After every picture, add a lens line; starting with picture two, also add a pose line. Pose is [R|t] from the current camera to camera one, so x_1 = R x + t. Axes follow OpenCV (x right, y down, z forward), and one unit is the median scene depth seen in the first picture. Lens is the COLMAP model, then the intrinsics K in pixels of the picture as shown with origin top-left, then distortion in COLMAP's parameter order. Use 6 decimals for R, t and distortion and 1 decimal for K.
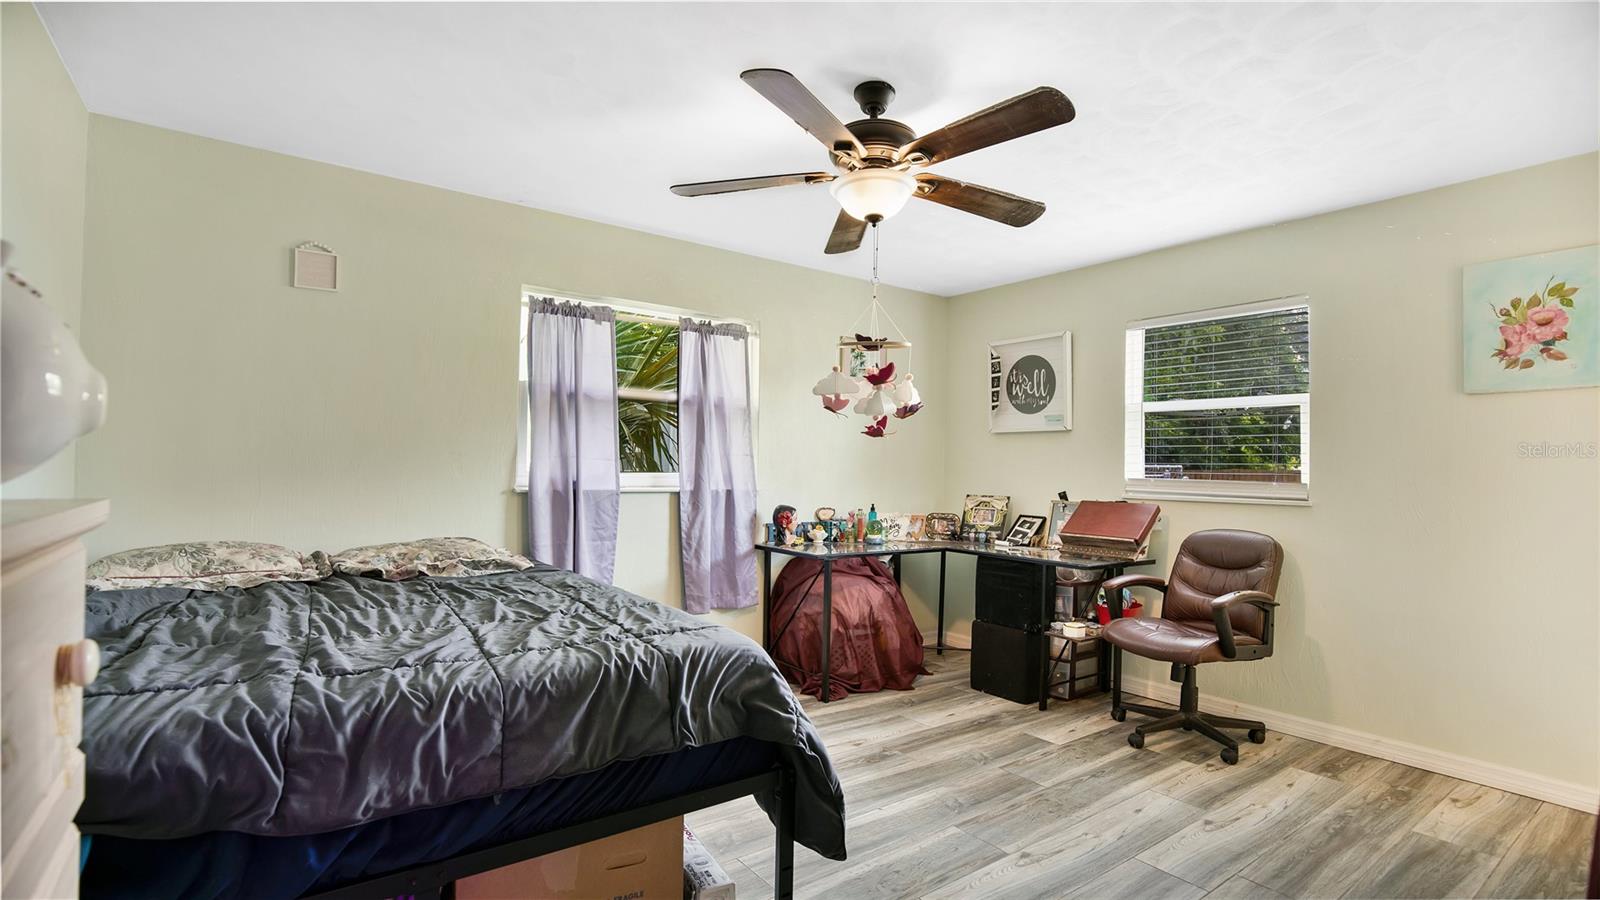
lens RADIAL K [[753.2, 0, 807.2], [0, 753.2, 454.6], [0, 0, 1]] dist [-0.026732, -0.000137]
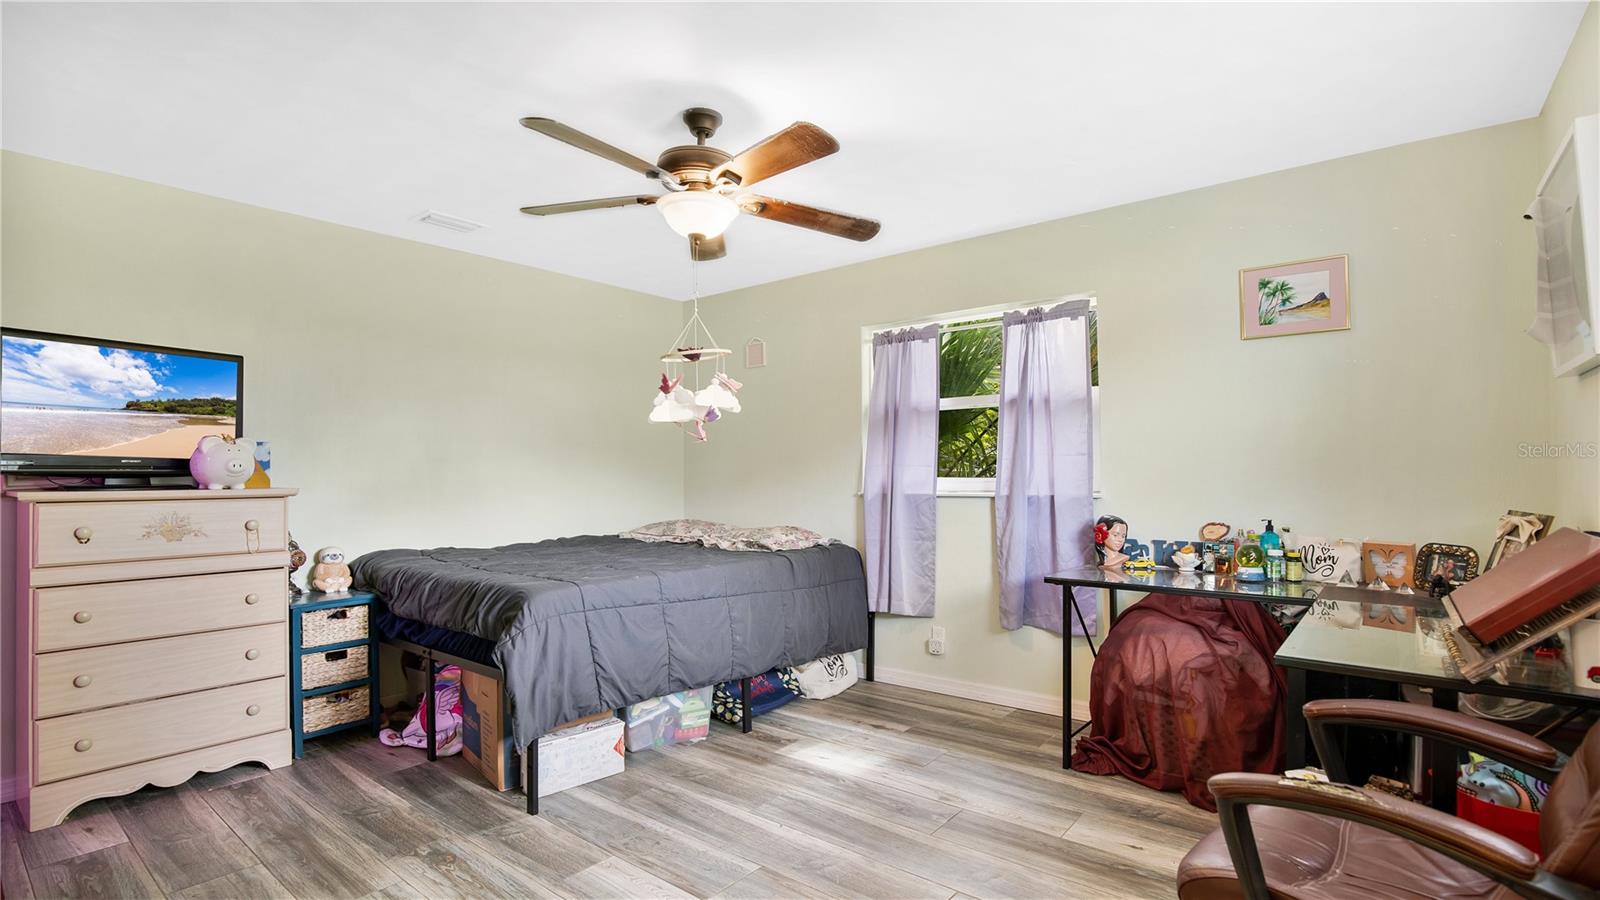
lens RADIAL K [[753.2, 0, 807.2], [0, 753.2, 454.6], [0, 0, 1]] dist [-0.026732, -0.000137]
pose [[0.240005, -0.046220, -0.969671, 0.734989], [0.032926, 0.998679, -0.039453, 0.026825], [0.970213, -0.022458, 0.241210, 0.565834]]
